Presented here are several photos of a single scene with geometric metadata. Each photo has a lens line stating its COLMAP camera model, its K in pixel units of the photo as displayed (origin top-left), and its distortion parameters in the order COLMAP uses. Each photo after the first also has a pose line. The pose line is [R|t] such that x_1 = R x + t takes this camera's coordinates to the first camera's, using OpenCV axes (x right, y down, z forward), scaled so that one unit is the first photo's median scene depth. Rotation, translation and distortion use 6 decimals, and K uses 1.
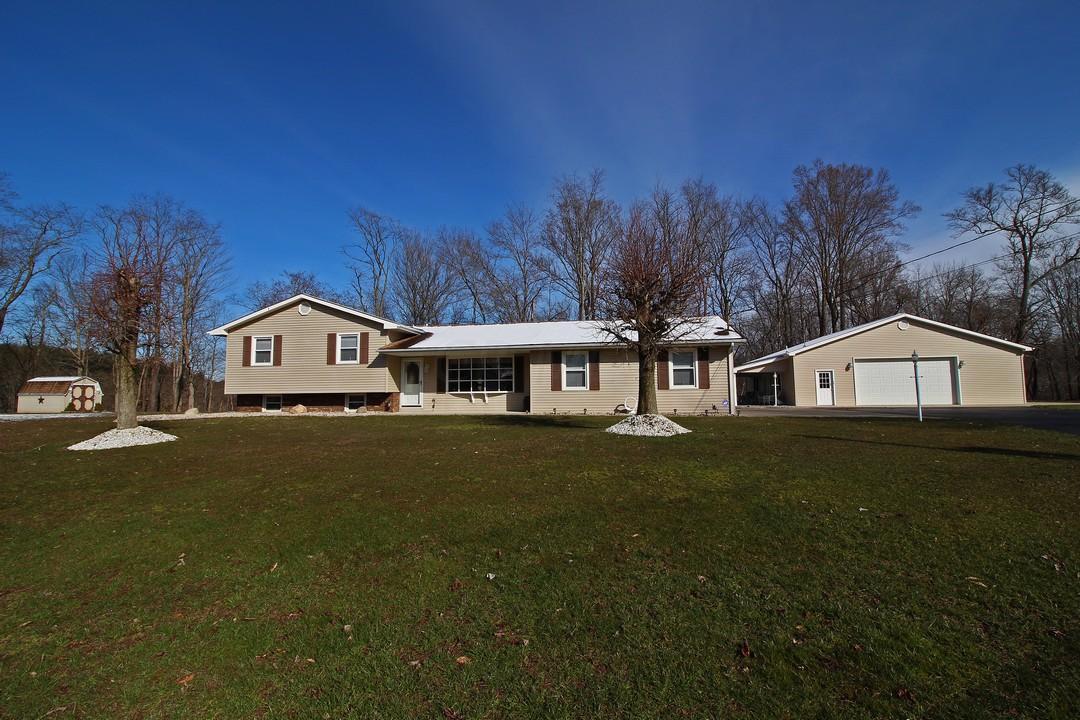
lens RADIAL K [[497.4, 0, 545.1], [0, 497.4, 354.1], [0, 0, 1]] dist [0.001284, -0.011525]
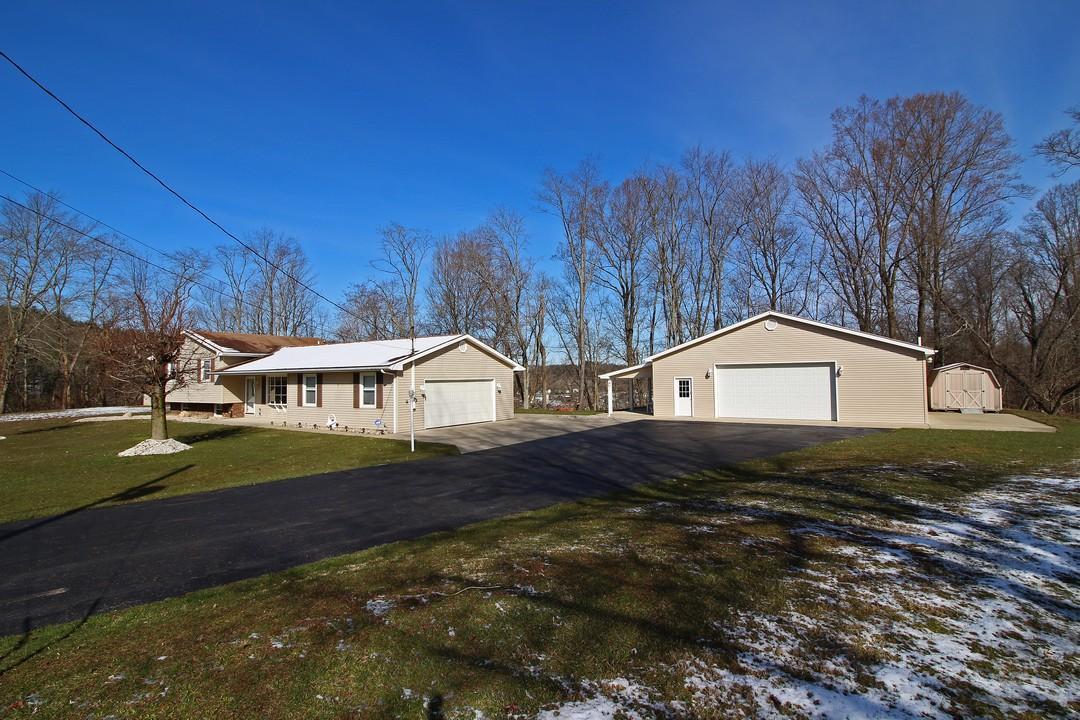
lens RADIAL K [[521.4, 0, 540.0], [0, 521.4, 360.0], [0, 0, 1]] dist [0.000191, -0.008920]
pose [[0.921929, -0.014546, -0.387085, 0.960104], [0.034064, 0.998468, 0.043611, -0.068461], [0.385857, -0.053392, 0.921012, 0.049913]]
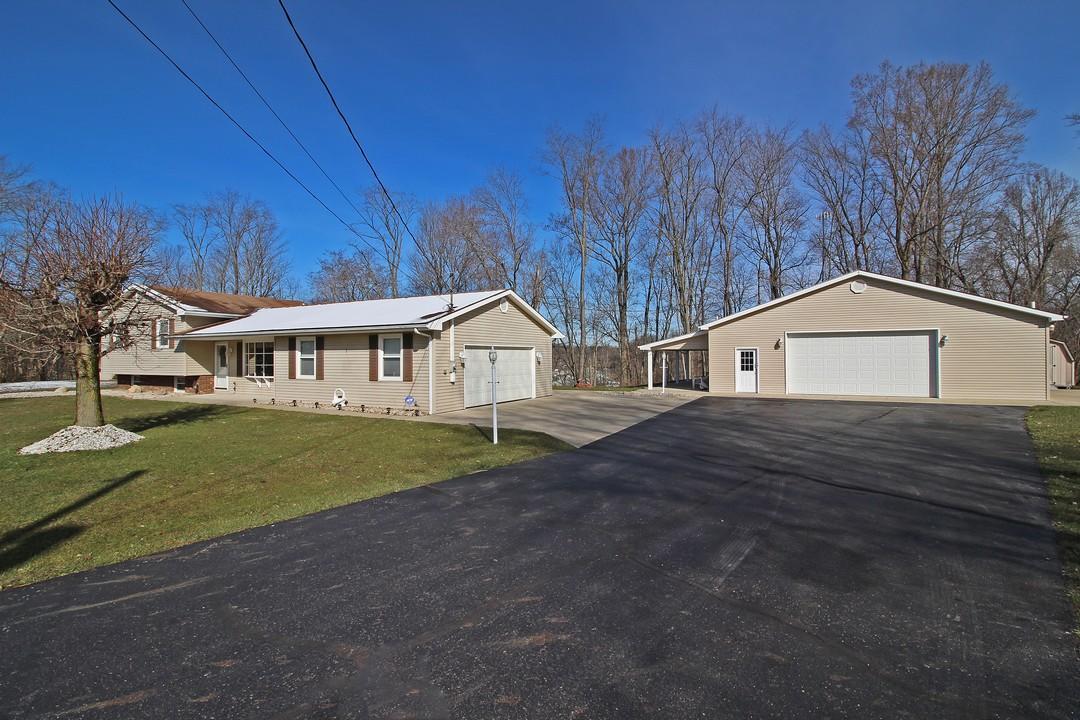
lens RADIAL K [[497.4, 0, 545.1], [0, 497.4, 354.1], [0, 0, 1]] dist [0.001284, -0.011525]
pose [[0.952322, 0.003929, -0.305071, 0.695394], [0.019690, 0.997041, 0.074304, -0.031172], [0.304460, -0.076768, 0.949426, 0.227609]]
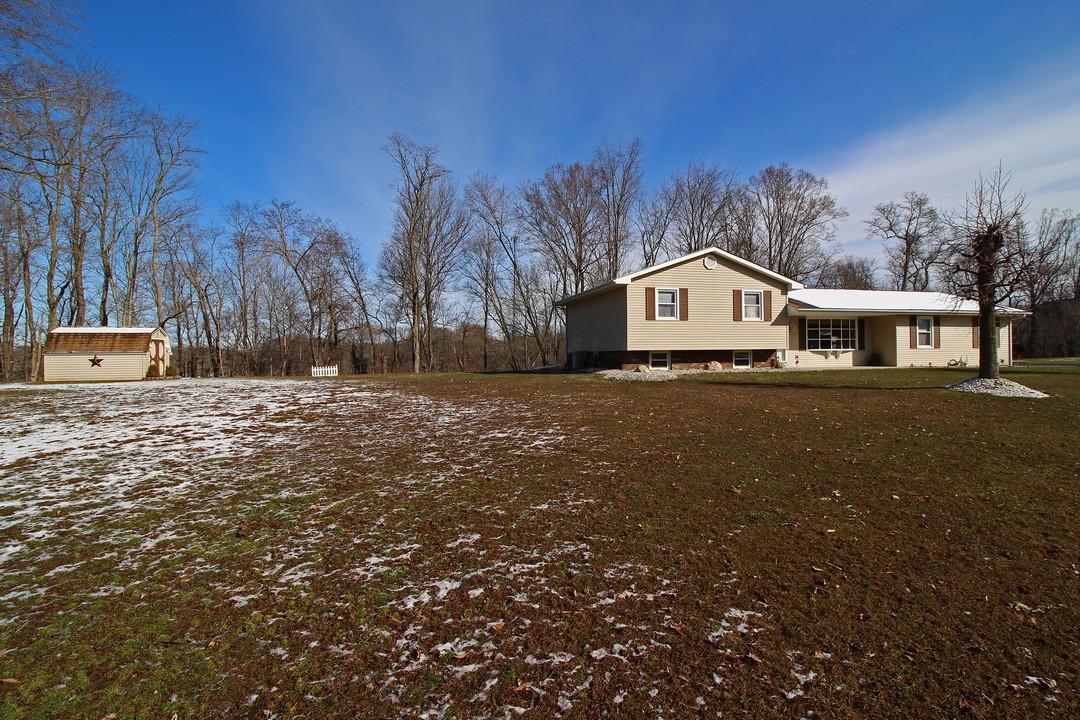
lens RADIAL K [[497.4, 0, 545.1], [0, 497.4, 354.1], [0, 0, 1]] dist [0.001284, -0.011525]
pose [[0.913790, 0.002204, 0.406180, -1.160201], [-0.031647, 0.997332, 0.065785, 0.032752], [-0.404951, -0.072968, 0.911422, 0.237932]]
